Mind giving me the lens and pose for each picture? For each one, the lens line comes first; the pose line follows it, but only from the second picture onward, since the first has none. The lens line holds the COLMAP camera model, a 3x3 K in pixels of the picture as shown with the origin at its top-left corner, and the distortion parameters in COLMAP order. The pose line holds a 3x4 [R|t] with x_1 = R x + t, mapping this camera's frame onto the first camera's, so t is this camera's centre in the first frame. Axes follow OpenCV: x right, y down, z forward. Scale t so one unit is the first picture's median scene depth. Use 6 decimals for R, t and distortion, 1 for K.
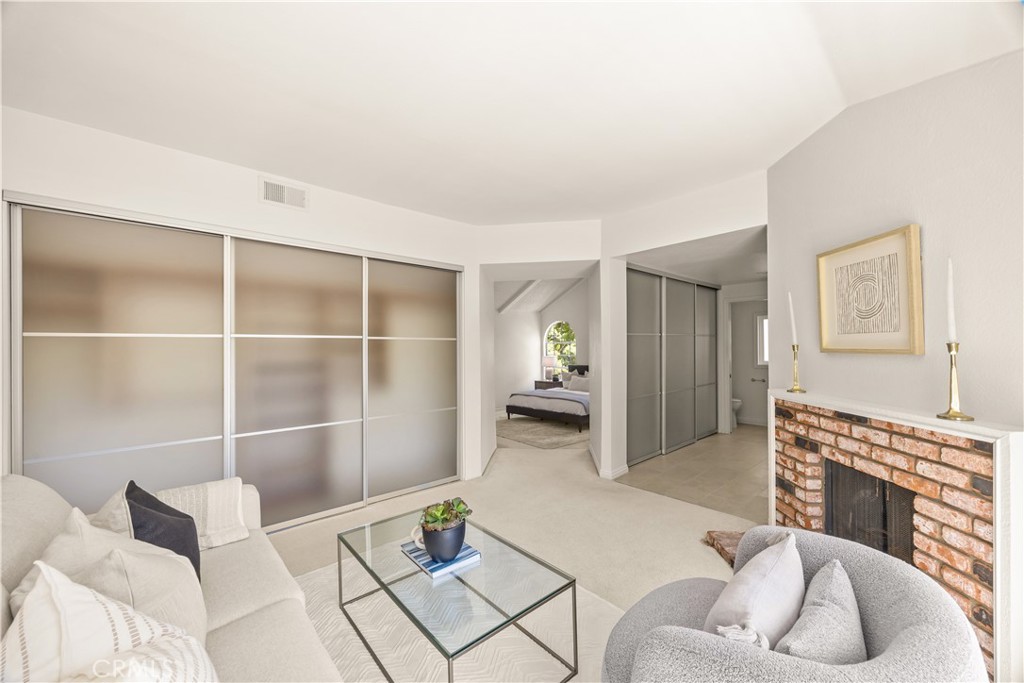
lens RADIAL K [[393.0, 0, 508.1], [0, 393.0, 343.5], [0, 0, 1]] dist [-0.001893, -0.000538]
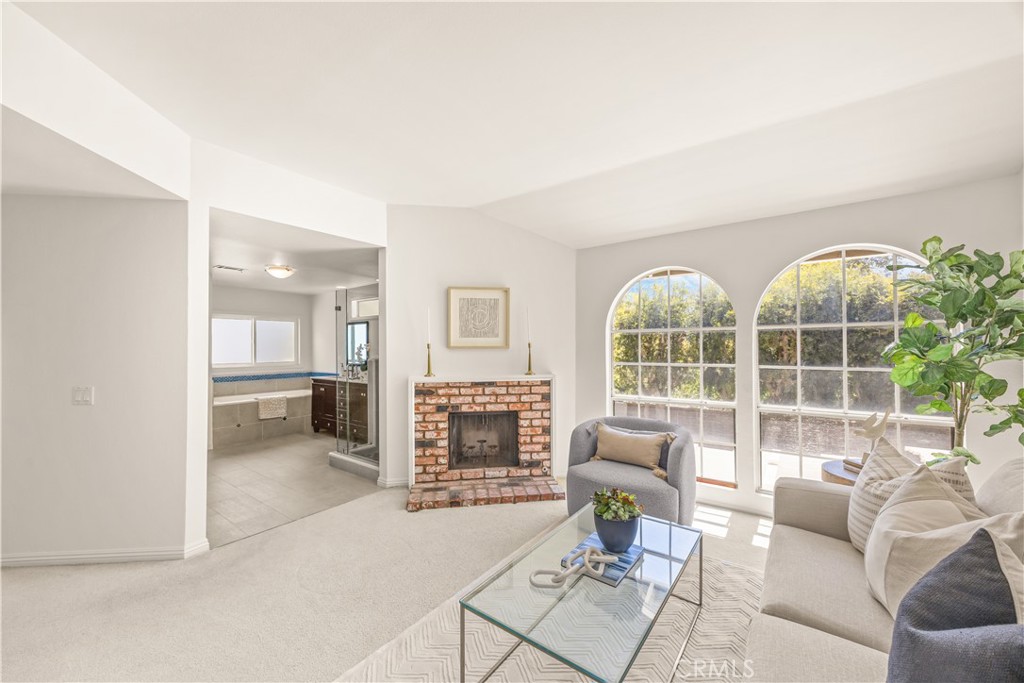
lens RADIAL K [[393.0, 0, 509.6], [0, 393.0, 345.8], [0, 0, 1]] dist [-0.001893, -0.000538]
pose [[-0.211536, 0.012861, 0.977285, -0.880848], [-0.001631, 0.999907, -0.013512, 0.035563], [-0.977369, -0.004452, -0.211496, 1.201402]]
